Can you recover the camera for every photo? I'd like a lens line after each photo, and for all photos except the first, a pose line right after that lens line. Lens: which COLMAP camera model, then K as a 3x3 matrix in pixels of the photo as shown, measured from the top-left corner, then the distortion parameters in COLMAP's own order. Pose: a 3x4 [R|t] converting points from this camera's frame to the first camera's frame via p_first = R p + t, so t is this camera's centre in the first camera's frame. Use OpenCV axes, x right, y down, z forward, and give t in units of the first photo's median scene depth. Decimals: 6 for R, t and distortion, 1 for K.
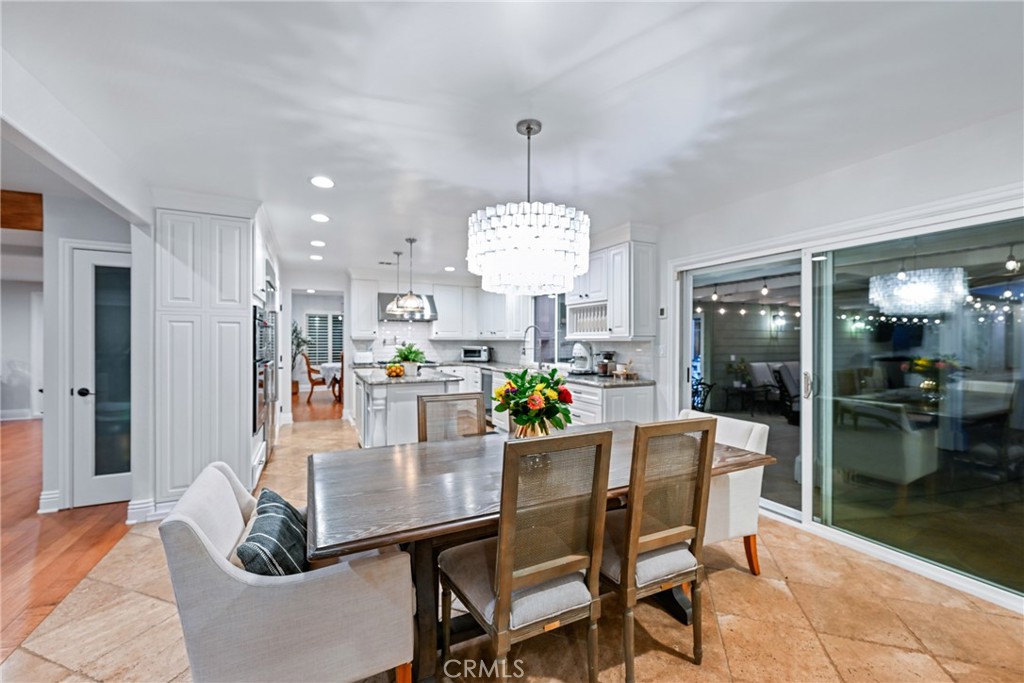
lens RADIAL K [[410.7, 0, 510.8], [0, 410.7, 340.6], [0, 0, 1]] dist [-0.002025, 0.000400]
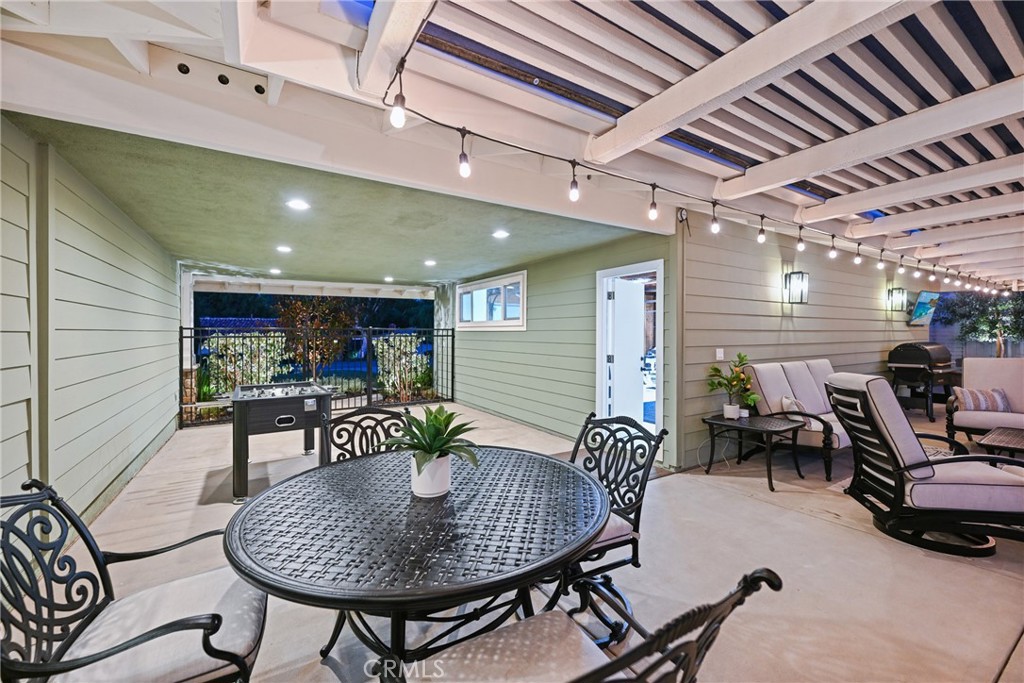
lens RADIAL K [[410.7, 0, 512.7], [0, 410.7, 340.2], [0, 0, 1]] dist [-0.002025, 0.000400]
pose [[0.995101, -0.007589, 0.098567, 0.252965], [0.006258, 0.999885, 0.013796, 0.017107], [-0.098660, -0.013112, 0.995035, 0.548974]]
